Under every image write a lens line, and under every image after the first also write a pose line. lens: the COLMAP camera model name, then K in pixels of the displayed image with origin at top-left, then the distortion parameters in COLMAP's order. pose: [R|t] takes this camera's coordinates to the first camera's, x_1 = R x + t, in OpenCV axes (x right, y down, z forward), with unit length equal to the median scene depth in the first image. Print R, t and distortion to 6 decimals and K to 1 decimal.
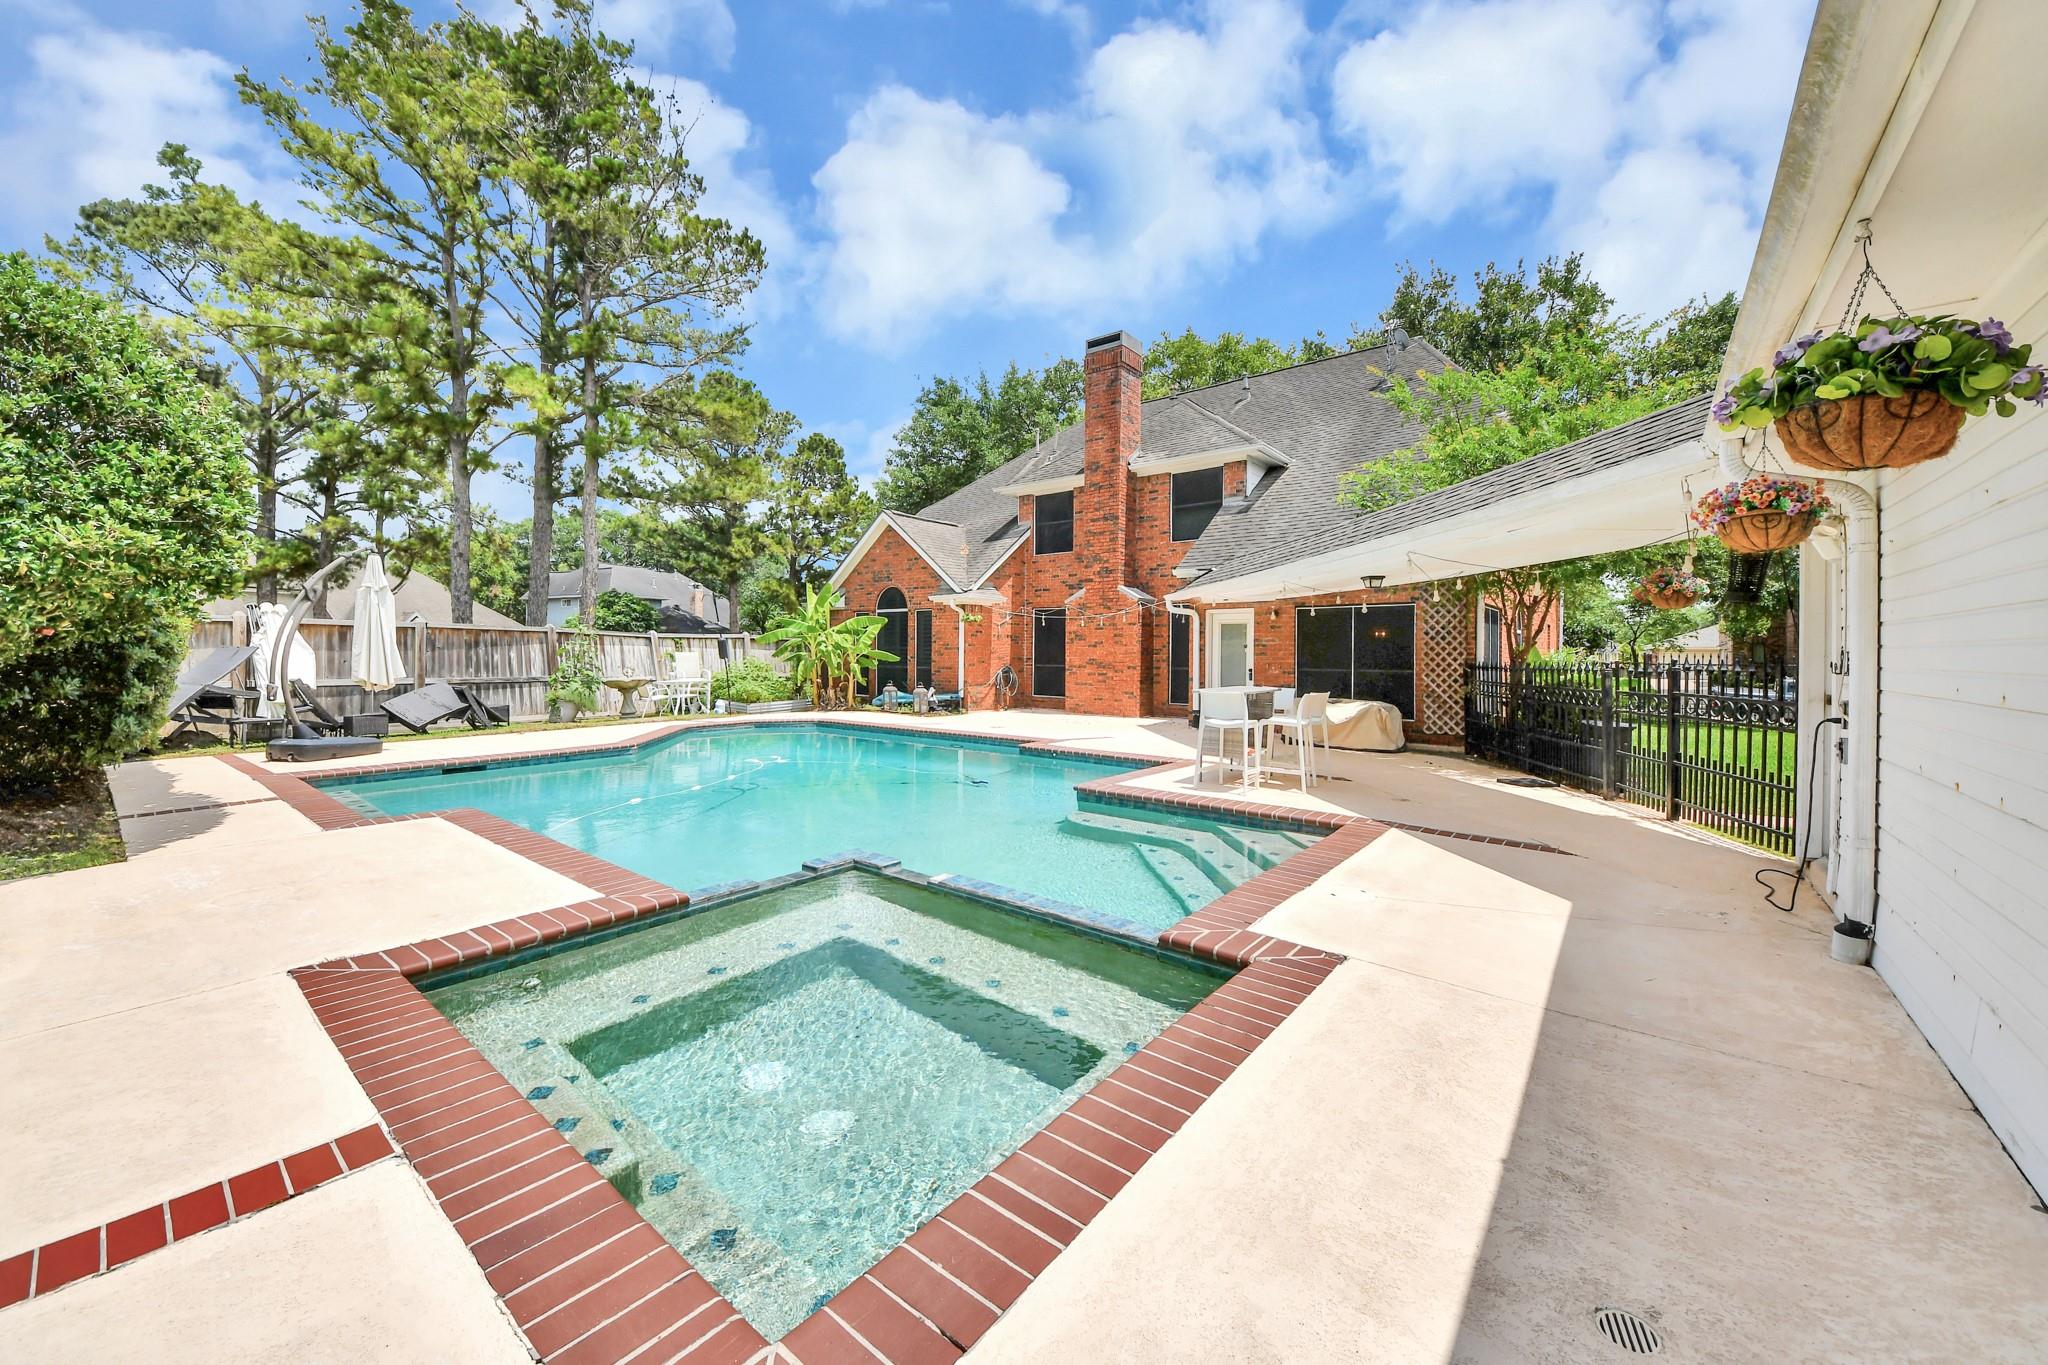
lens RADIAL K [[752.7, 0, 1019.7], [0, 752.7, 690.5], [0, 0, 1]] dist [0.000557, -0.000062]
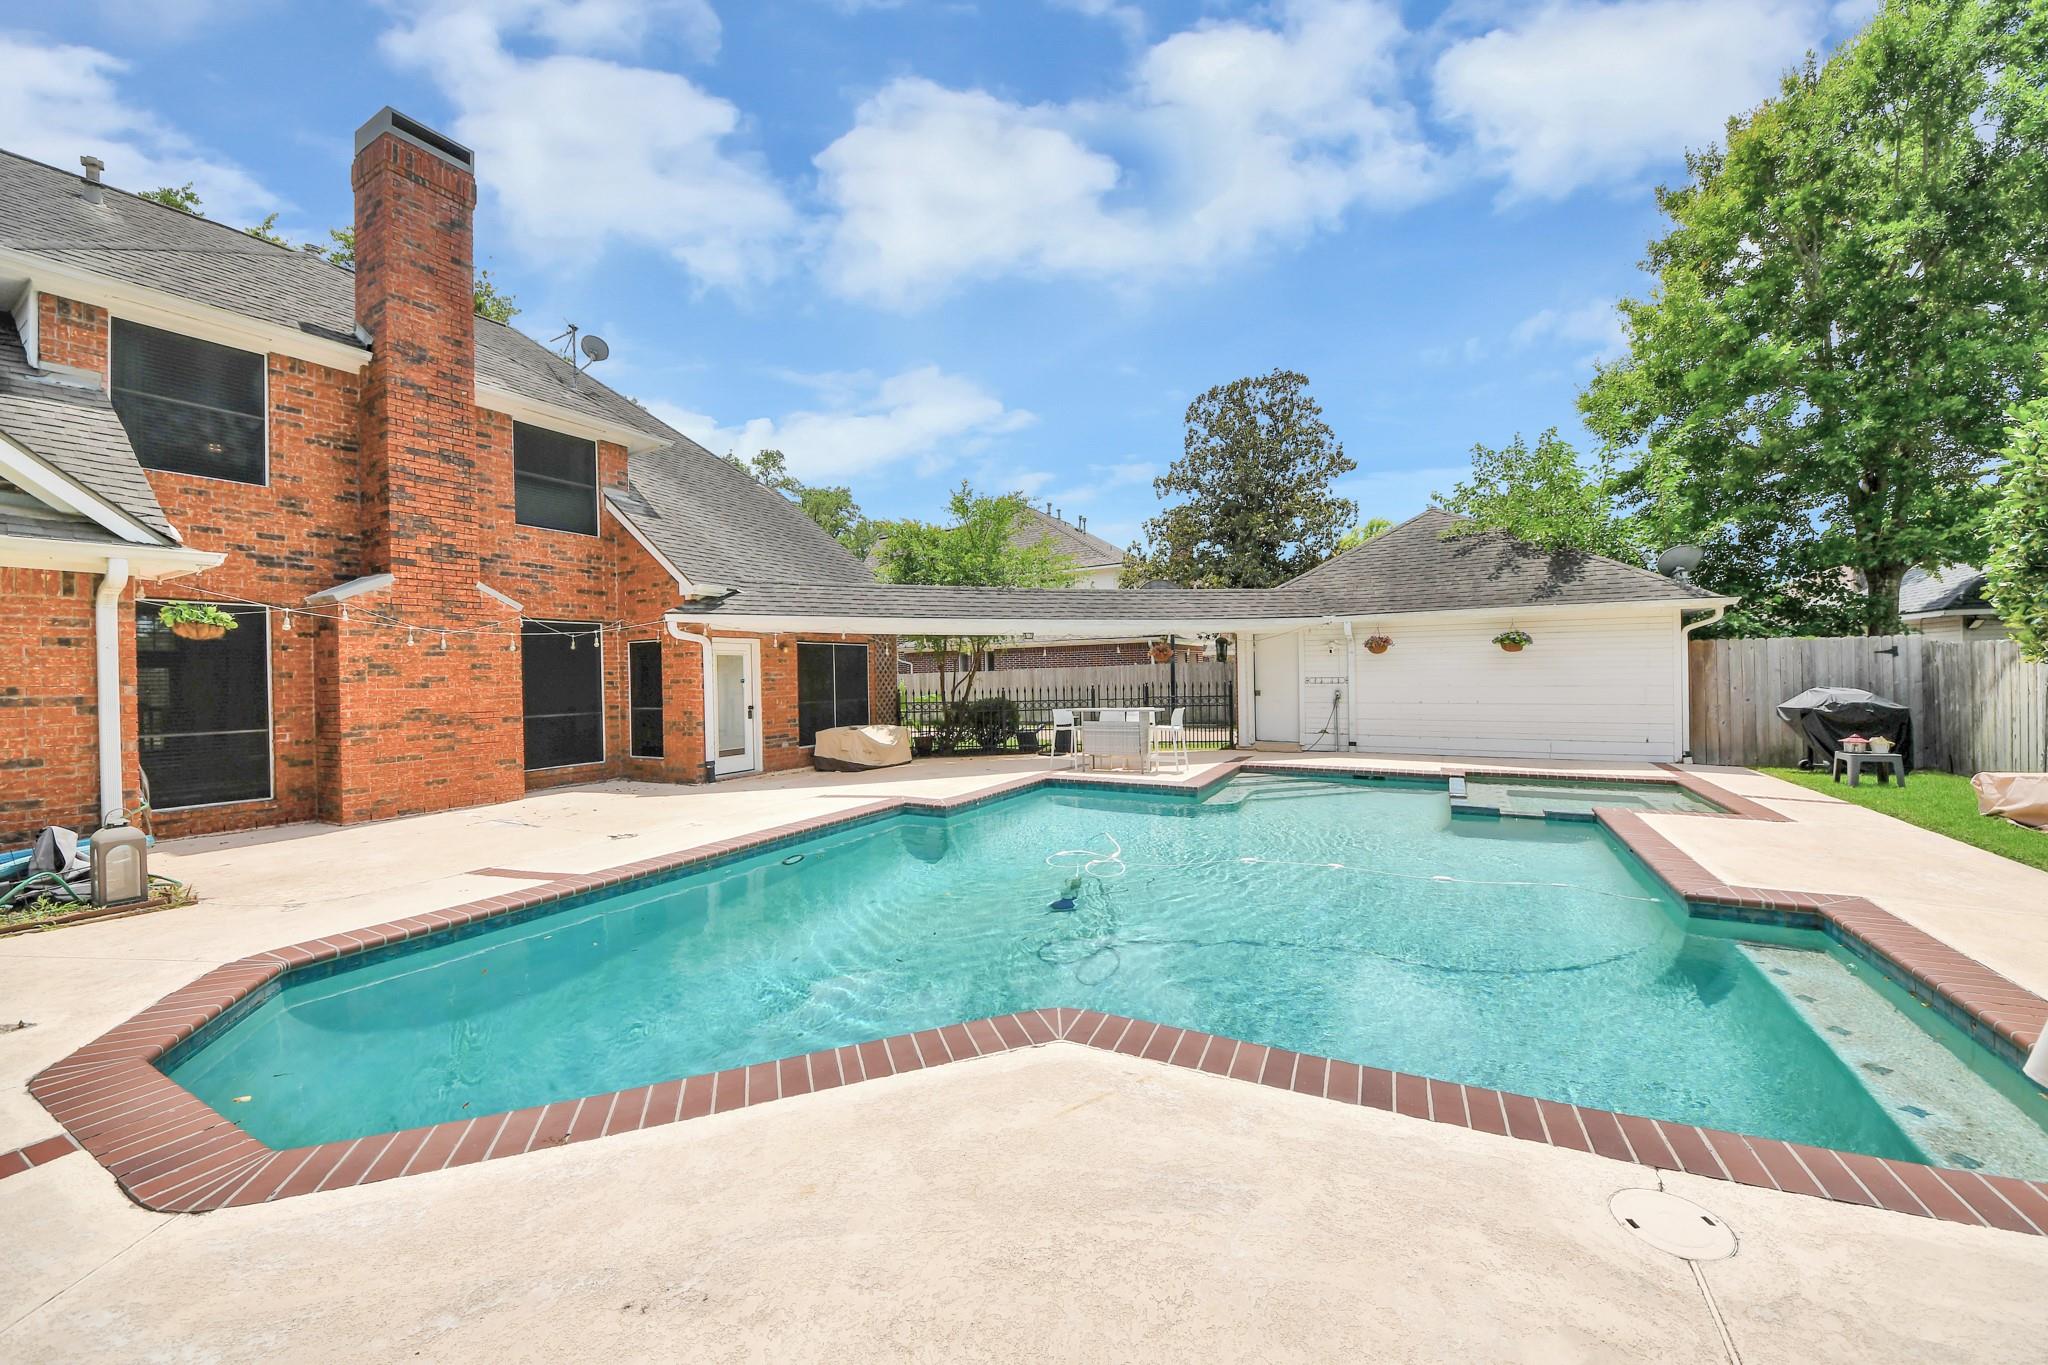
lens RADIAL K [[752.7, 0, 1019.7], [0, 752.7, 690.5], [0, 0, 1]] dist [0.000557, -0.000062]
pose [[-0.204384, -0.016460, 0.978752, -0.524409], [0.071424, 0.996943, 0.031681, -0.042821], [-0.976282, 0.076382, -0.202583, 0.704724]]
